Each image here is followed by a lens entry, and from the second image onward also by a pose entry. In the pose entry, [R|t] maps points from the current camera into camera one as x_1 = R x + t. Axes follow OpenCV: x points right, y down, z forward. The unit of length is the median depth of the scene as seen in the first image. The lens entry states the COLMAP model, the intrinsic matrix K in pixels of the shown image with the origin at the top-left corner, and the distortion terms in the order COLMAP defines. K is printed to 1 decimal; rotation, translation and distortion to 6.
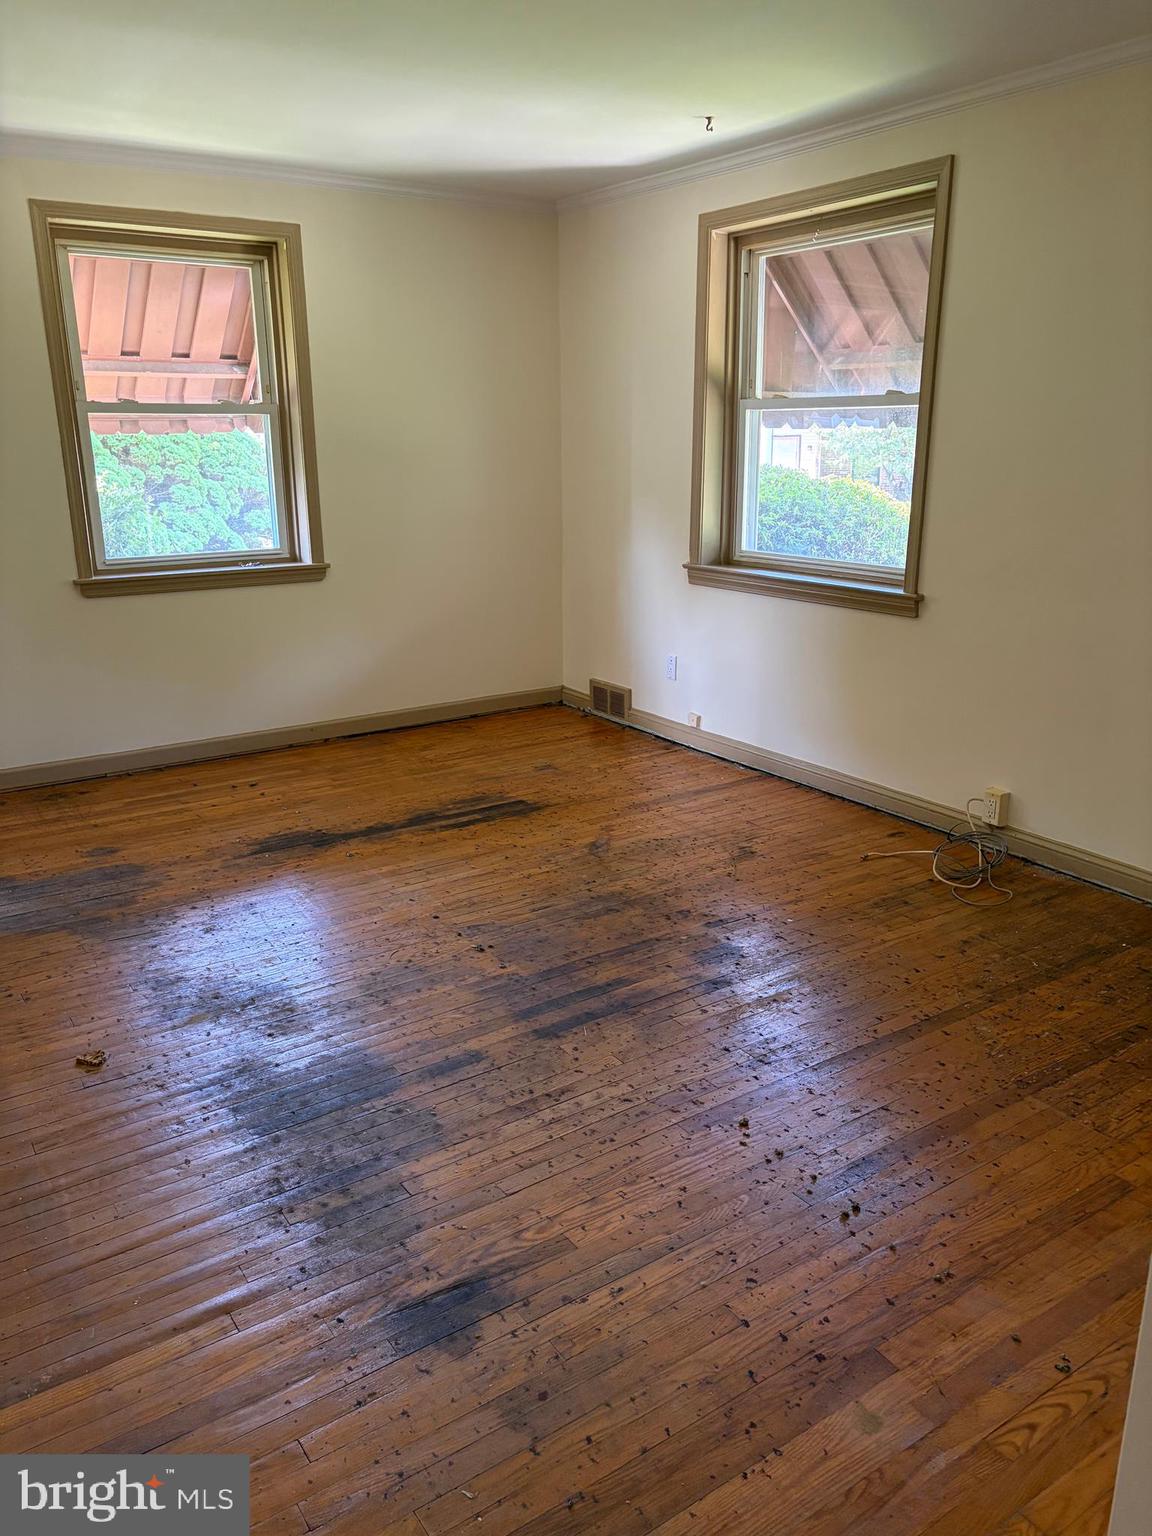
lens RADIAL K [[1161.8, 0, 584.5], [0, 1161.8, 766.9], [0, 0, 1]] dist [0.019514, -0.030039]
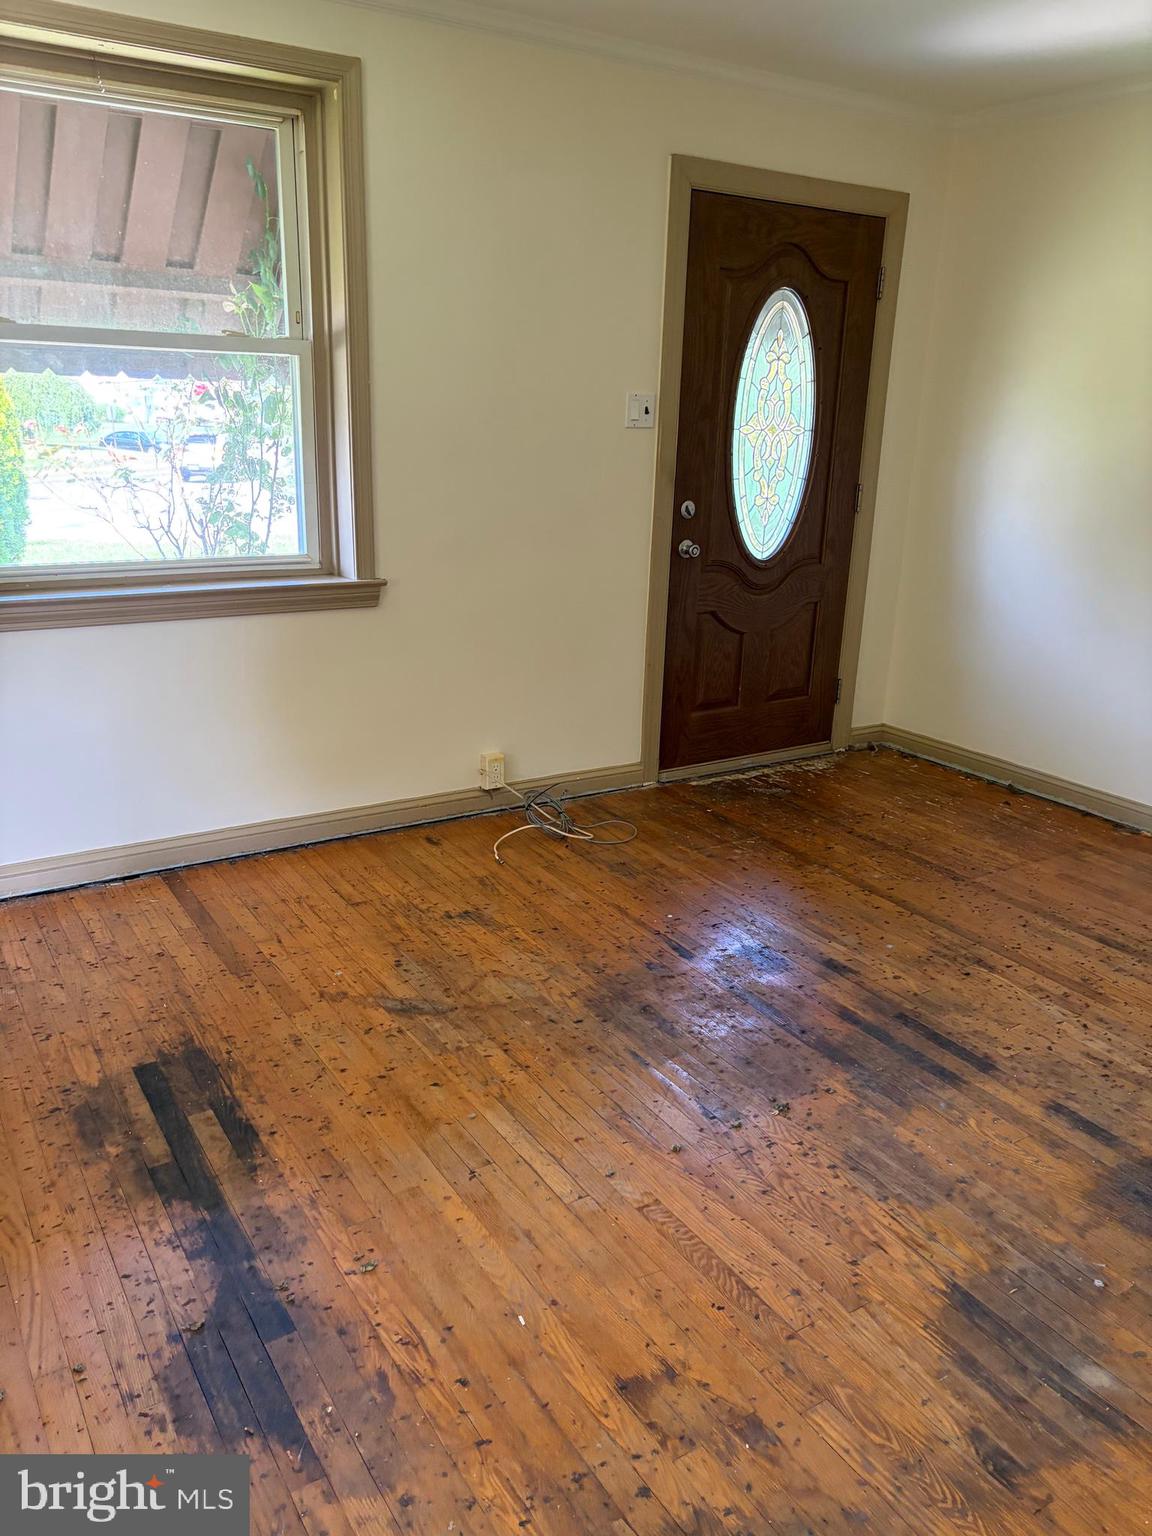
lens RADIAL K [[1161.8, 0, 581.4], [0, 1161.8, 768.8], [0, 0, 1]] dist [0.019514, -0.030039]
pose [[0.029108, -0.301318, 0.953079, -0.598705], [0.250245, 0.925317, 0.284898, -0.231754], [-0.967745, 0.230210, 0.102337, 0.818153]]
